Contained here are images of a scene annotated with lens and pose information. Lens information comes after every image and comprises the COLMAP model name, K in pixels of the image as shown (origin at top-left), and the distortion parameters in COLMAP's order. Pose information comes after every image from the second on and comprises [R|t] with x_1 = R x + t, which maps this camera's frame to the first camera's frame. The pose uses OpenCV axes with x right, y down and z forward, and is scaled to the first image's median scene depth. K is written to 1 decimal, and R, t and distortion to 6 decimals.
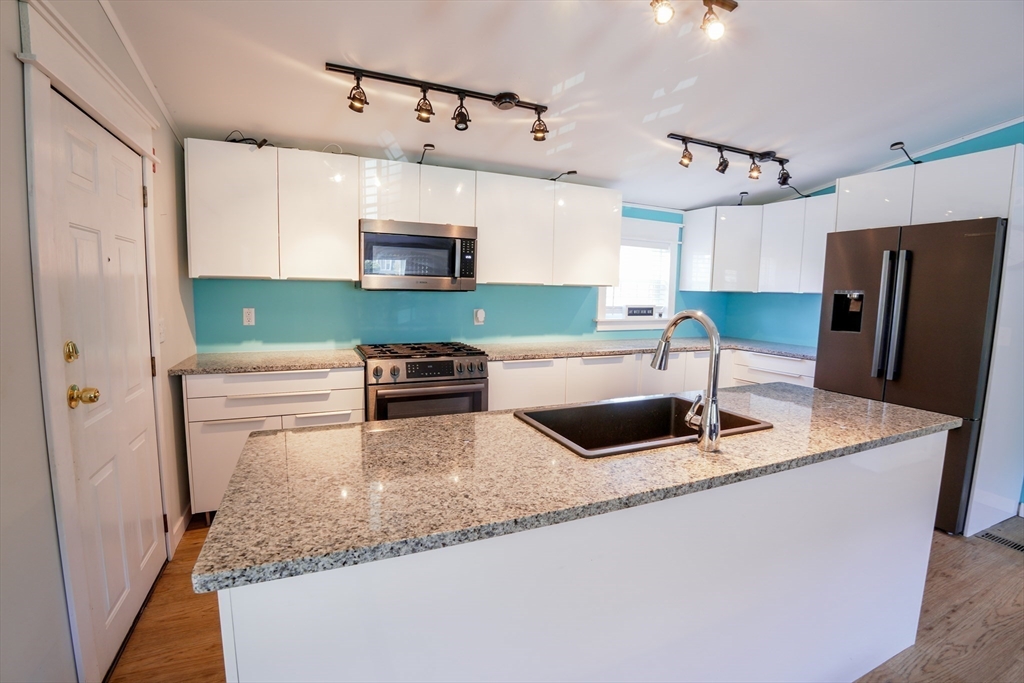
lens RADIAL K [[450.1, 0, 507.6], [0, 450.1, 340.0], [0, 0, 1]] dist [-0.080717, 0.016149]
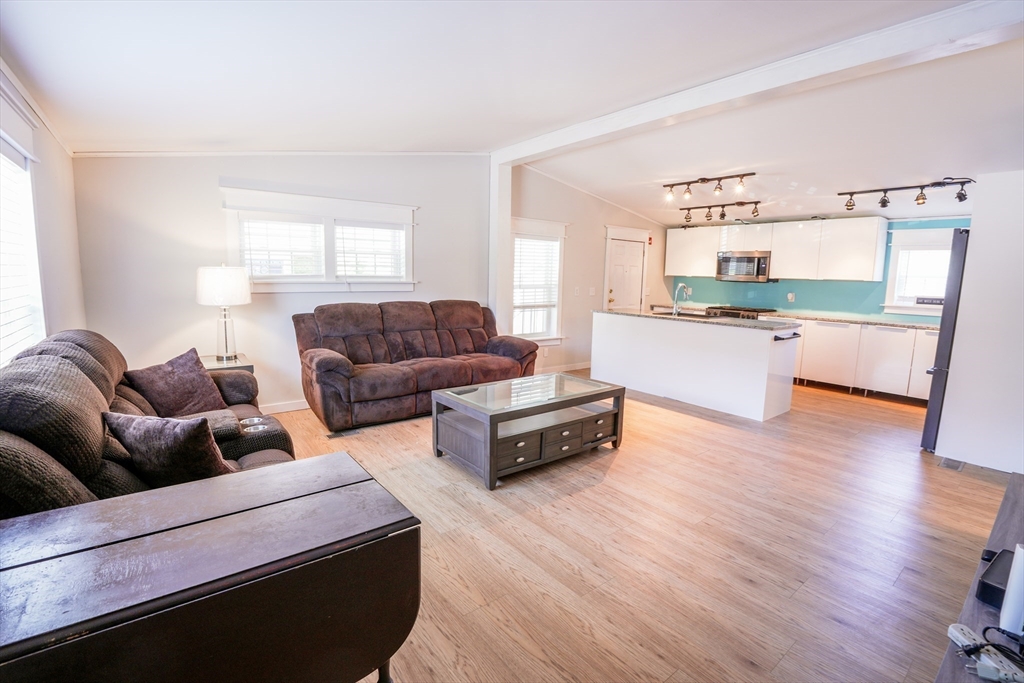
lens RADIAL K [[450.1, 0, 507.6], [0, 450.1, 340.0], [0, 0, 1]] dist [-0.080717, 0.016149]
pose [[0.228889, 0.122929, -0.965659, 1.629199], [-0.118327, 0.988152, 0.097745, 0.096203], [0.966234, 0.091890, 0.240723, -0.592373]]
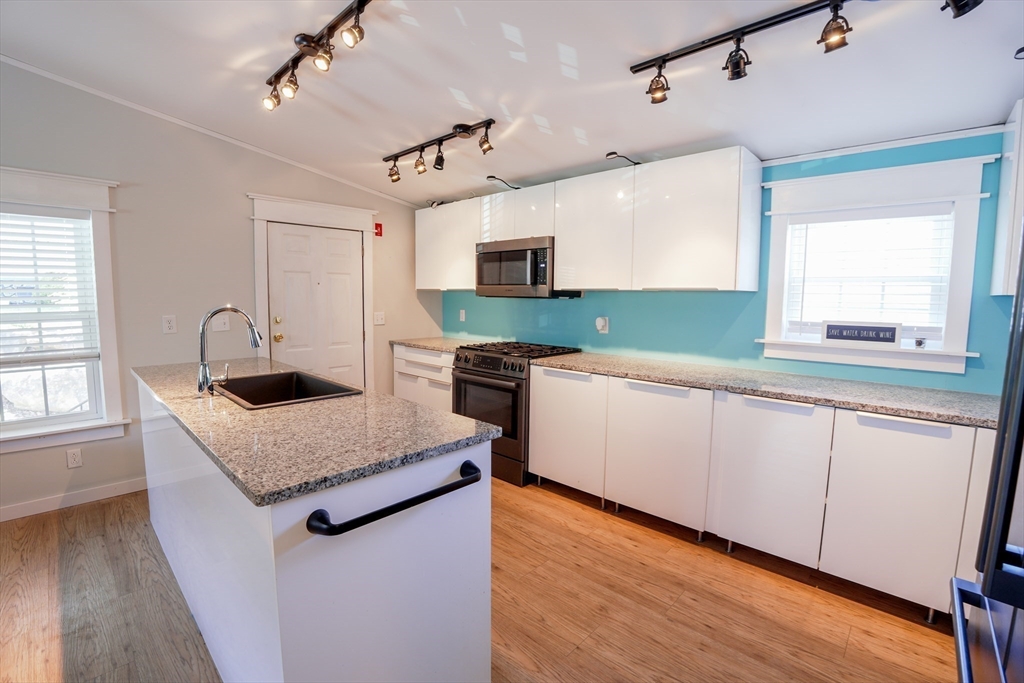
lens RADIAL K [[450.1, 0, 507.6], [0, 450.1, 340.0], [0, 0, 1]] dist [-0.080717, 0.016149]
pose [[0.389271, 0.072880, -0.918236, 0.863163], [-0.102877, 0.994068, 0.035286, -0.038810], [0.915360, 0.080730, 0.394459, 0.520812]]
